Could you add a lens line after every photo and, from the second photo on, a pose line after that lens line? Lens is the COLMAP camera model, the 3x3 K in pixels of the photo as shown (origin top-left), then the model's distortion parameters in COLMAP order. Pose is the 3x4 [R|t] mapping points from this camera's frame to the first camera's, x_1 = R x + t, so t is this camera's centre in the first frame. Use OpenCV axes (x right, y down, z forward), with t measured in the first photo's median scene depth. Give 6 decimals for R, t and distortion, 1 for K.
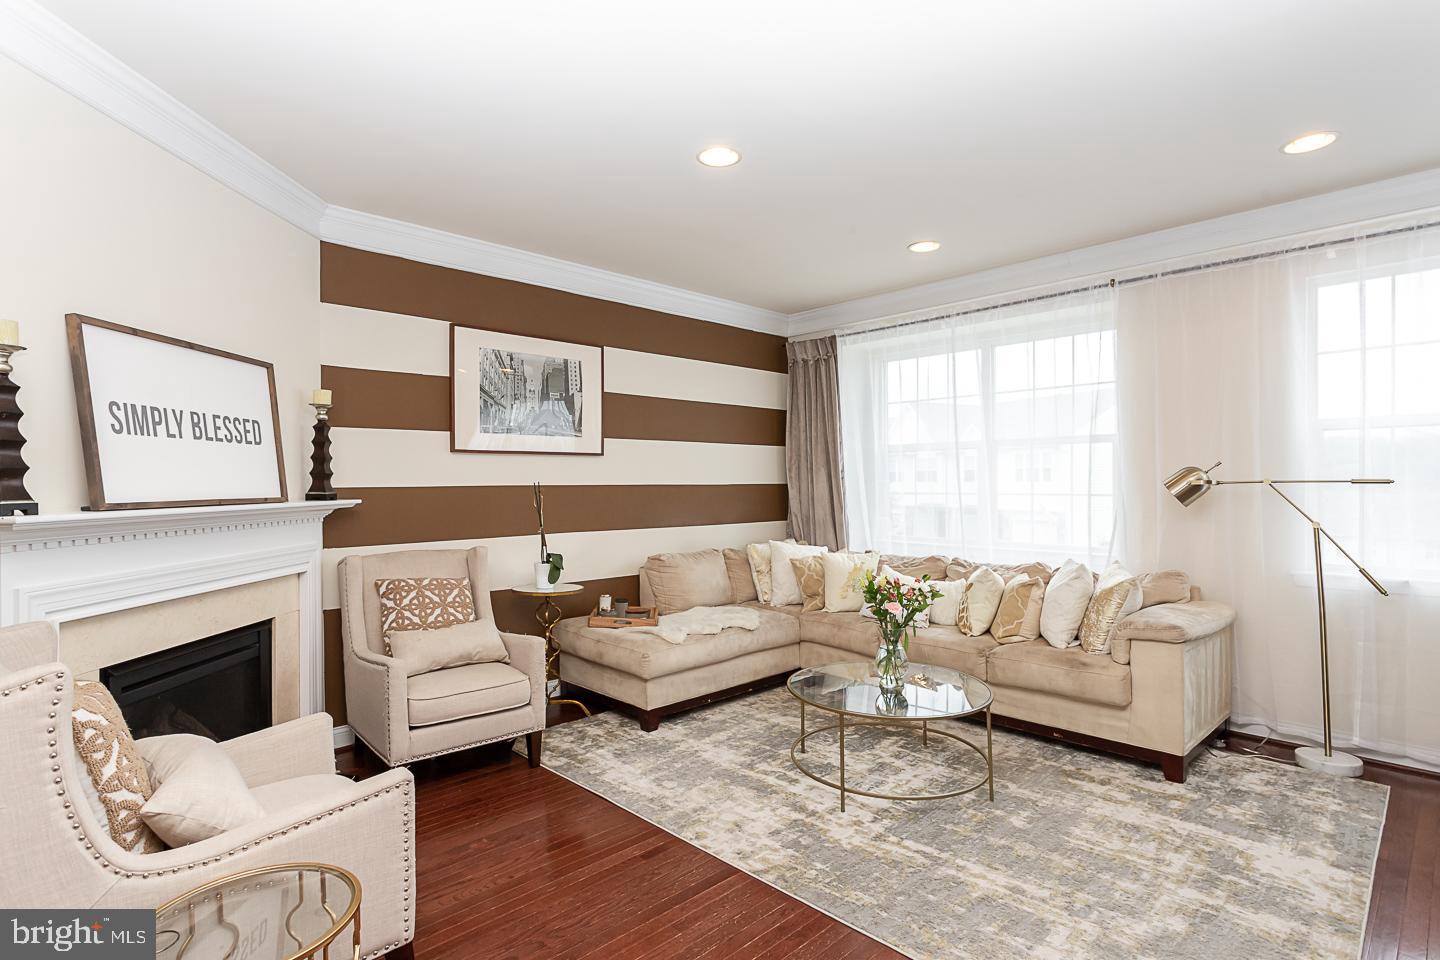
lens RADIAL K [[720.7, 0, 725.8], [0, 720.7, 485.9], [0, 0, 1]] dist [-0.002594, 0.004208]
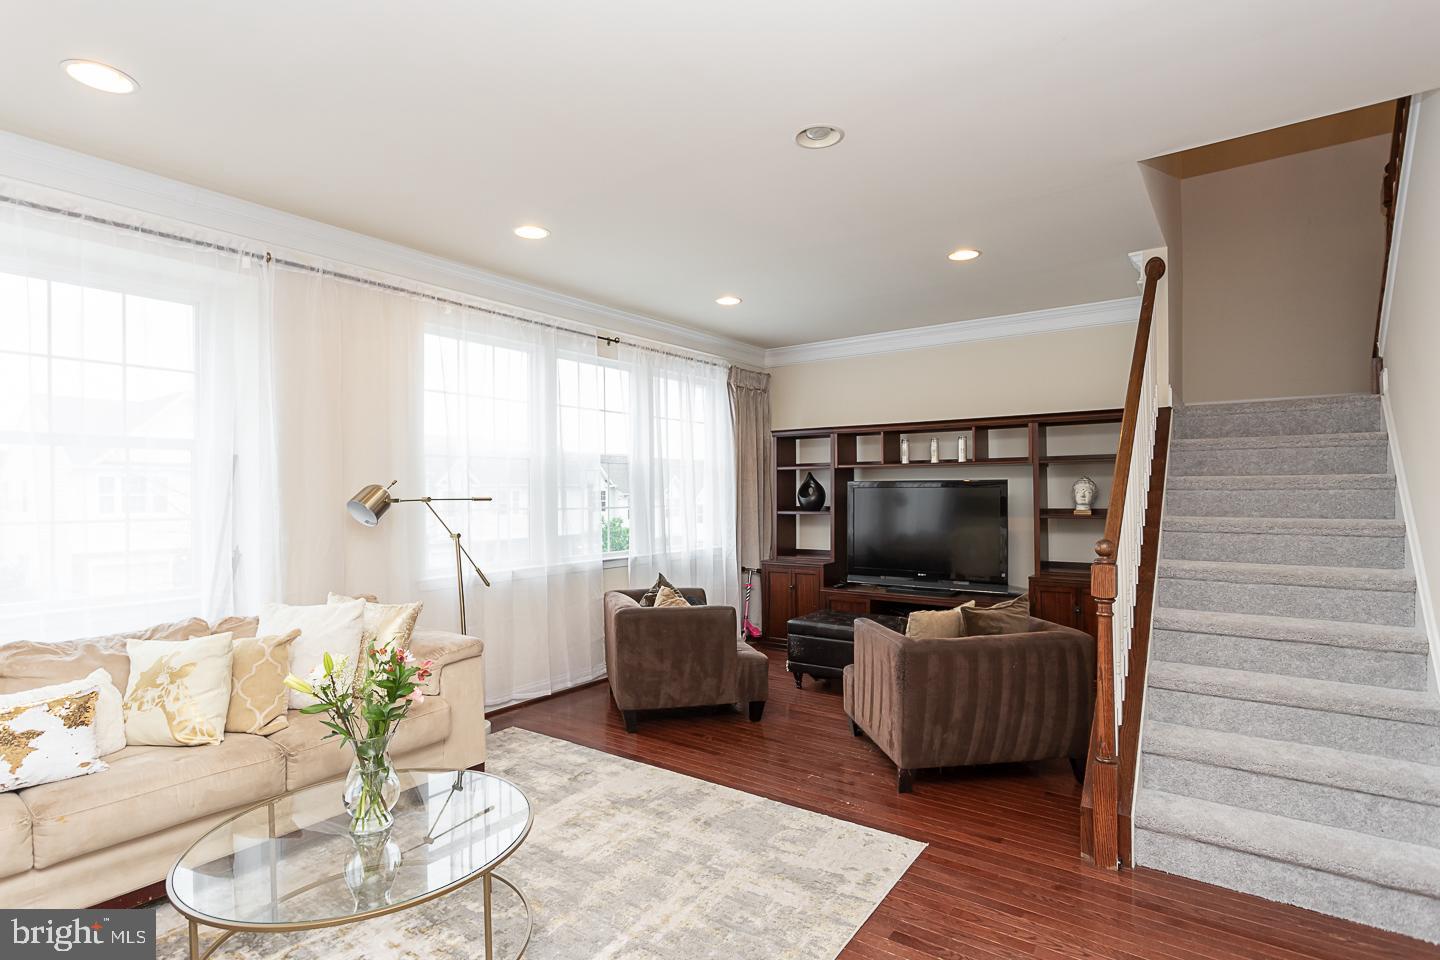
lens RADIAL K [[720.7, 0, 722.7], [0, 720.7, 480.2], [0, 0, 1]] dist [-0.002594, 0.004208]
pose [[-0.164168, 0.022595, 0.986174, -0.333511], [0.008714, 0.999732, -0.021455, -0.005904], [-0.986394, 0.005071, -0.164320, 0.594684]]
